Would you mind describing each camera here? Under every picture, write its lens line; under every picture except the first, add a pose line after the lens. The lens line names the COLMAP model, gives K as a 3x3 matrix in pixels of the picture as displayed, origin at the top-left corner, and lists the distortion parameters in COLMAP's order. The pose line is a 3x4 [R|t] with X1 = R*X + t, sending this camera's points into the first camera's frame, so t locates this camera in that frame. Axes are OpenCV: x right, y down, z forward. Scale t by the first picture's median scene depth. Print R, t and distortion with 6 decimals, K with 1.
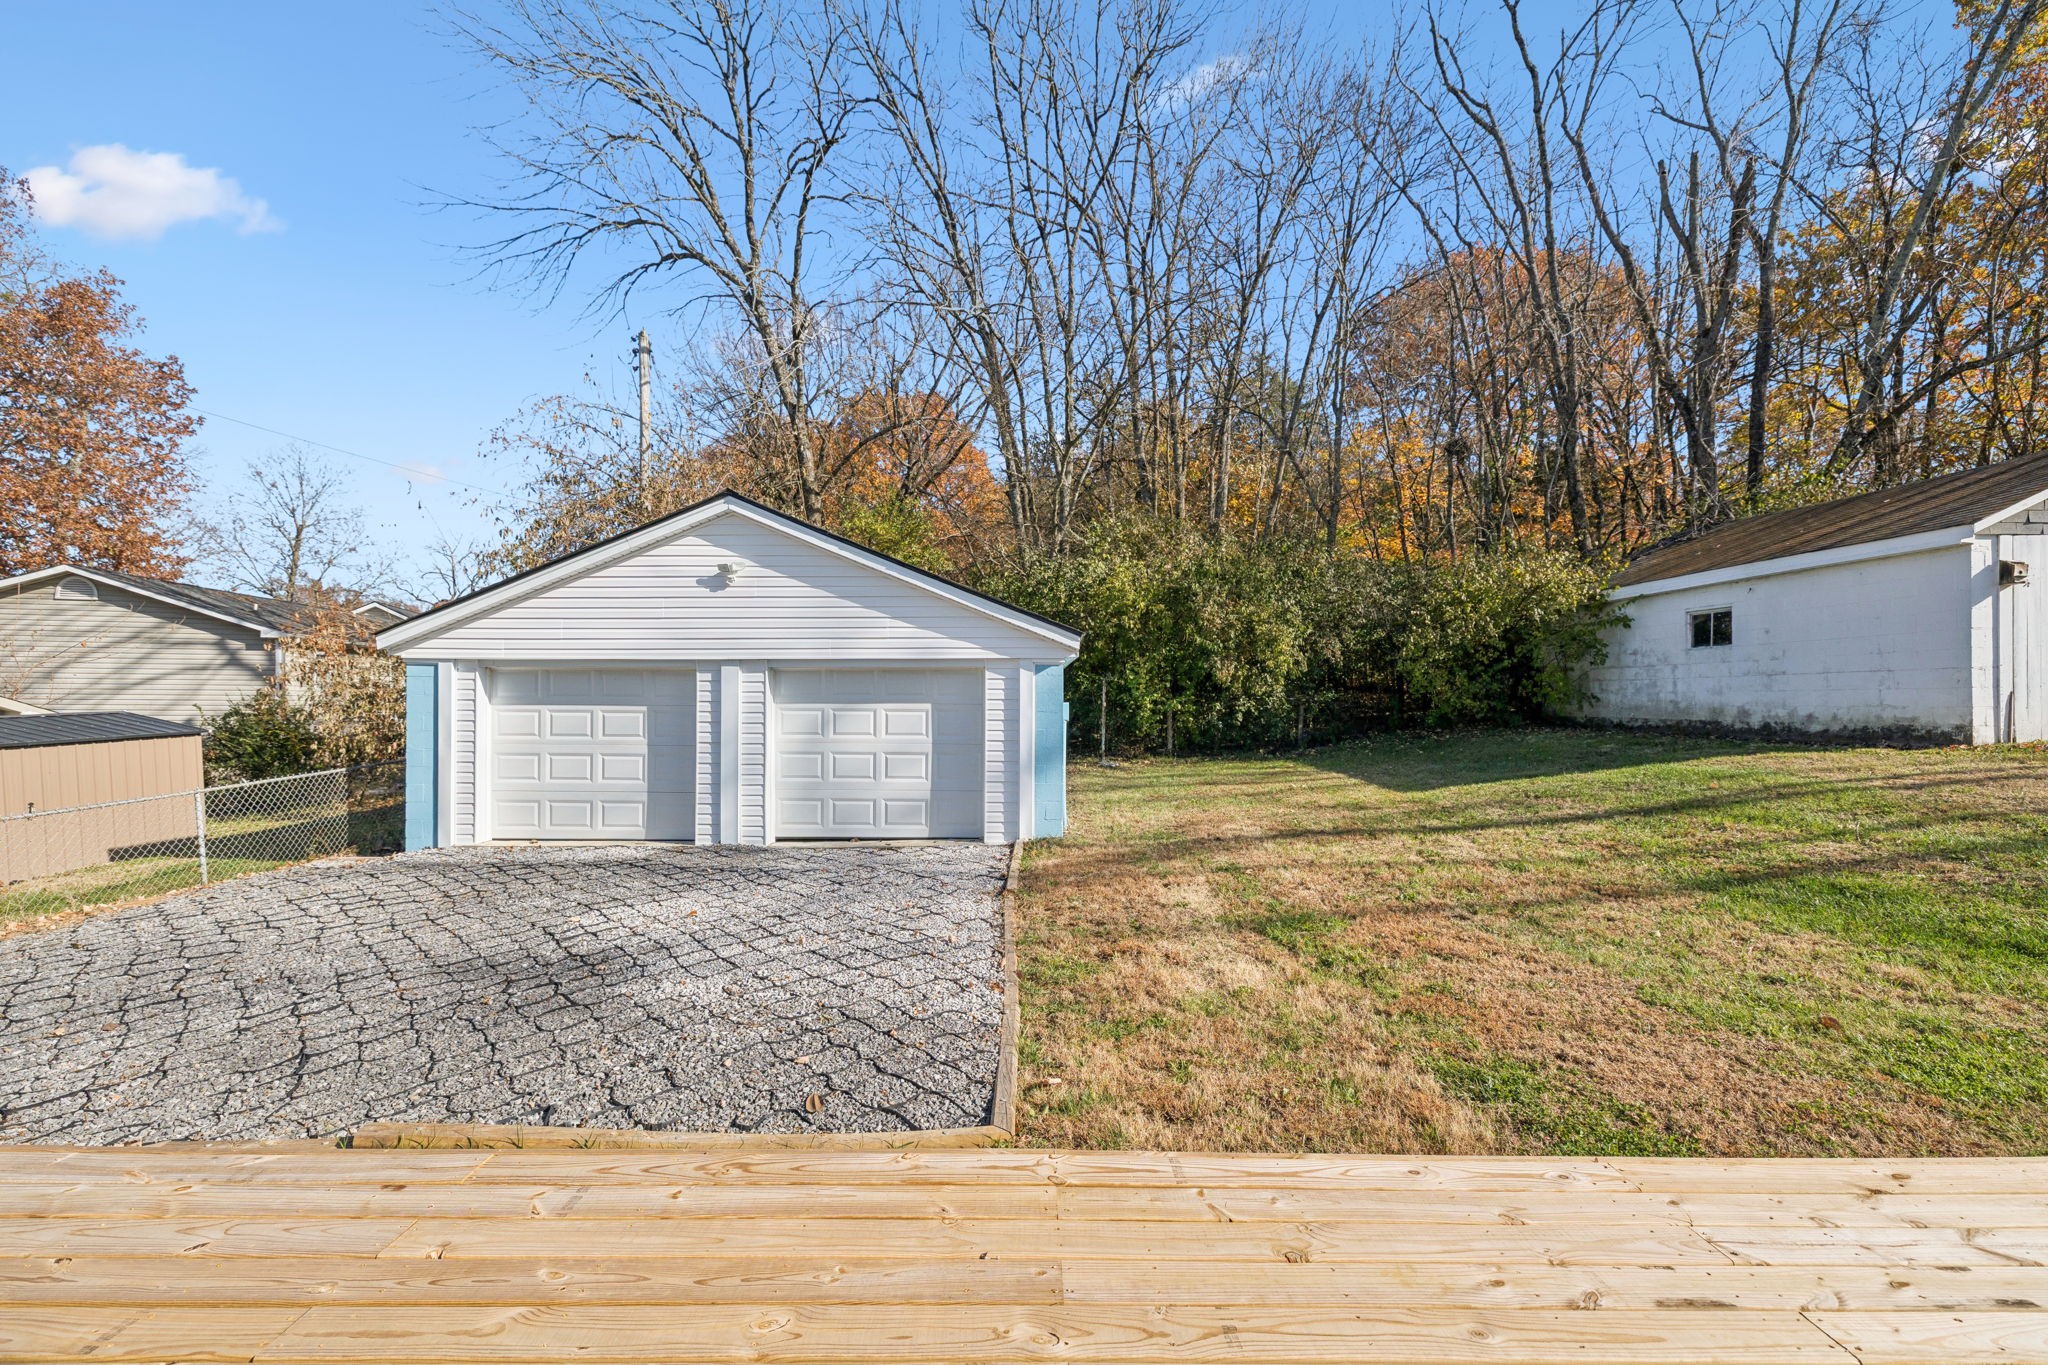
lens RADIAL K [[862.8, 0, 1023.9], [0, 862.8, 701.5], [0, 0, 1]] dist [-0.000403, 0.000229]
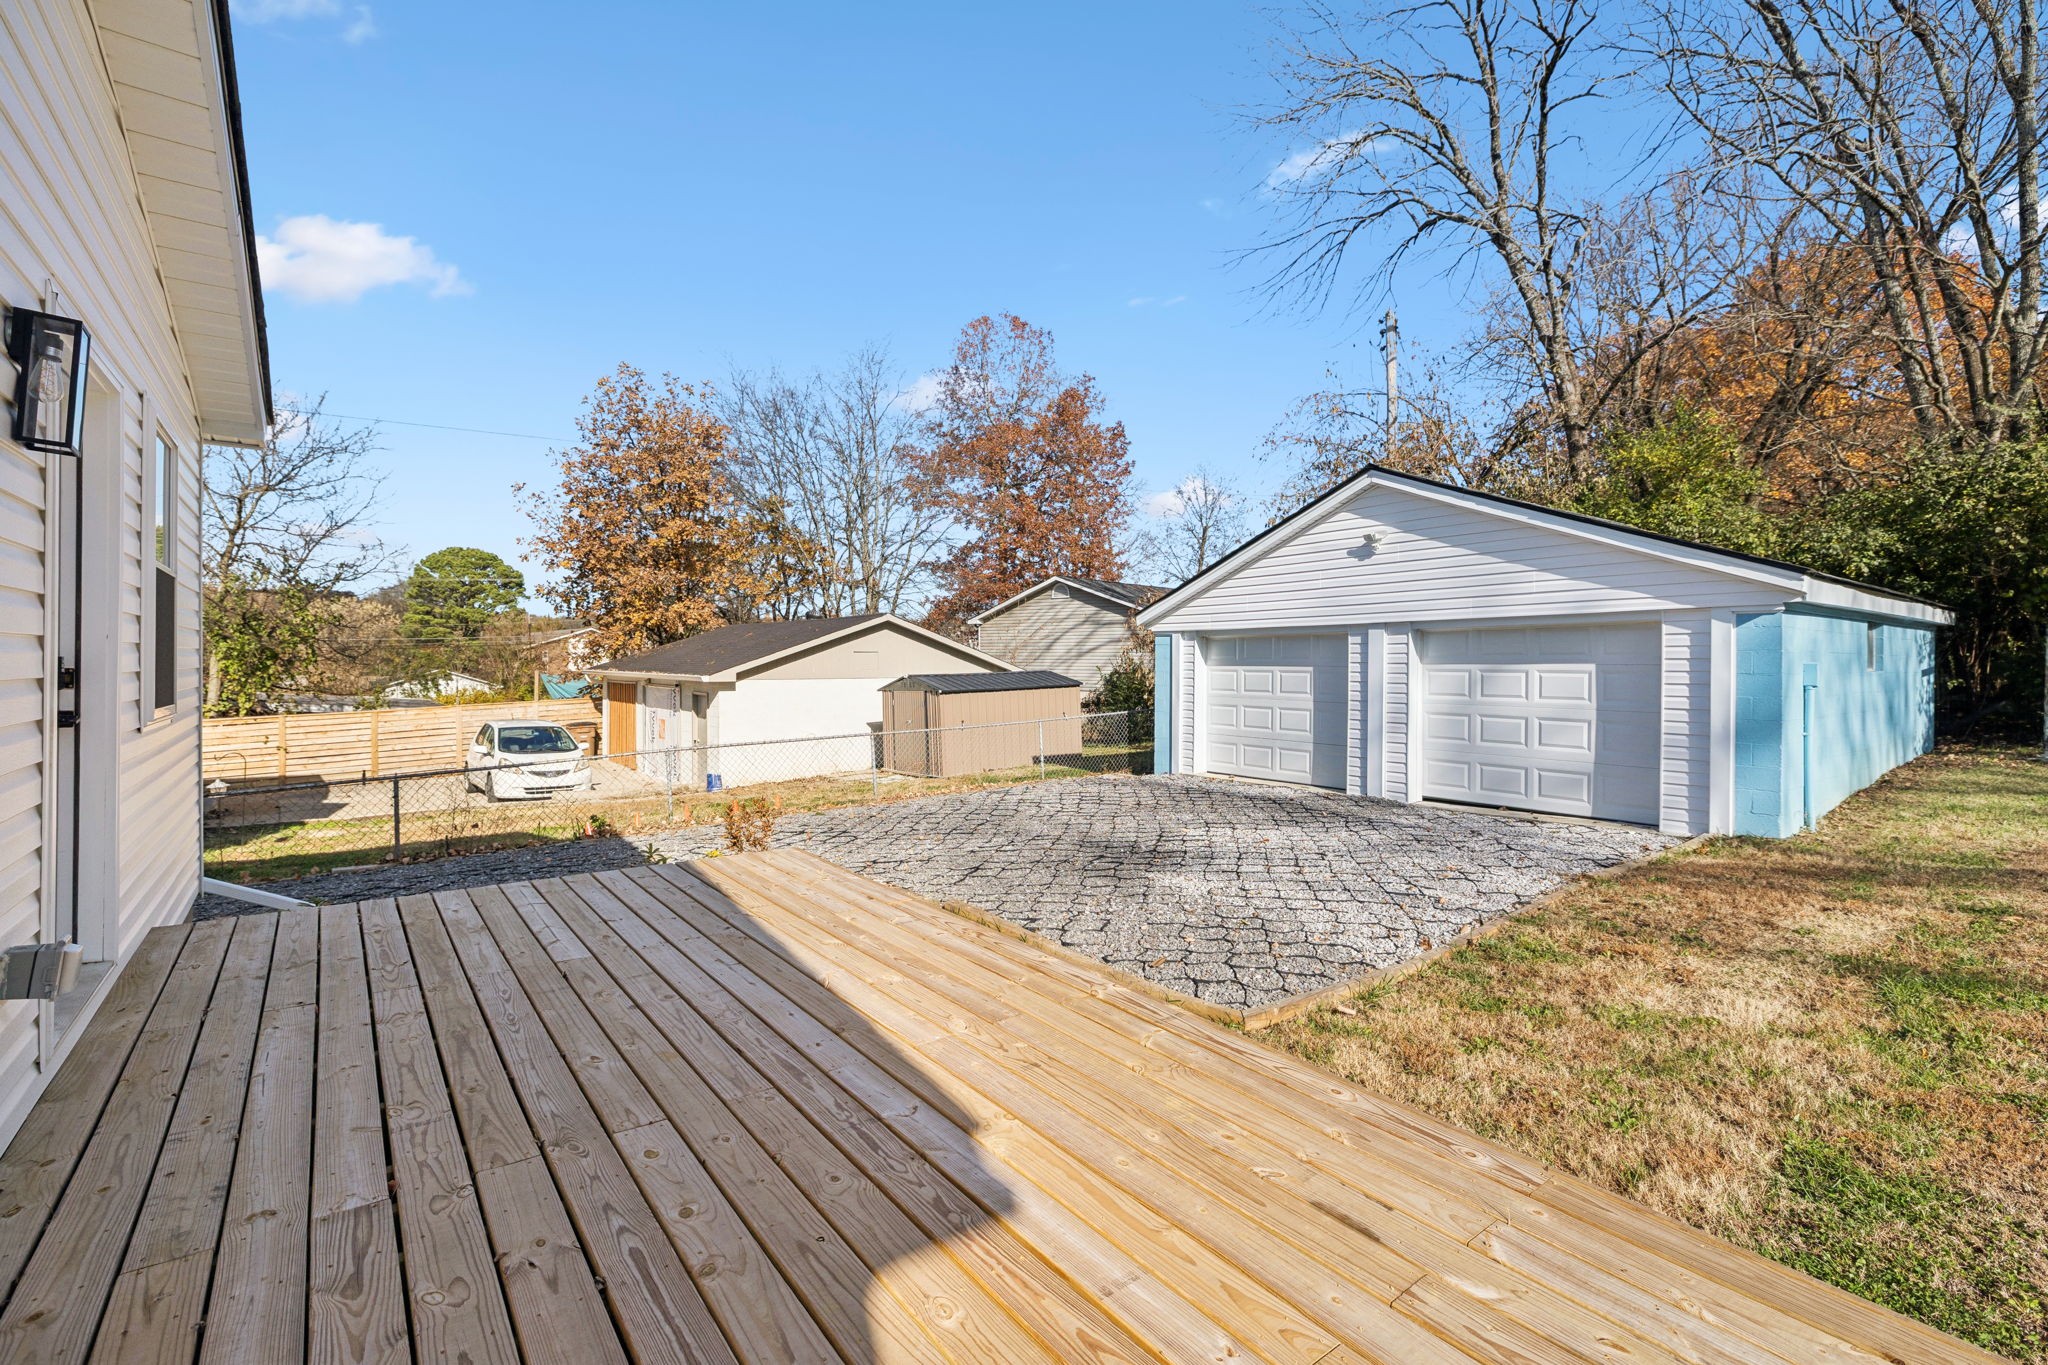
lens RADIAL K [[862.1, 0, 1024.0], [0, 862.1, 663.4], [0, 0, 1]] dist [-0.000067, -0.000152]
pose [[0.615698, -0.002750, -0.787977, 0.227669], [0.002508, 0.999996, -0.001531, 0.001551], [0.787978, -0.001034, 0.615702, 0.004961]]
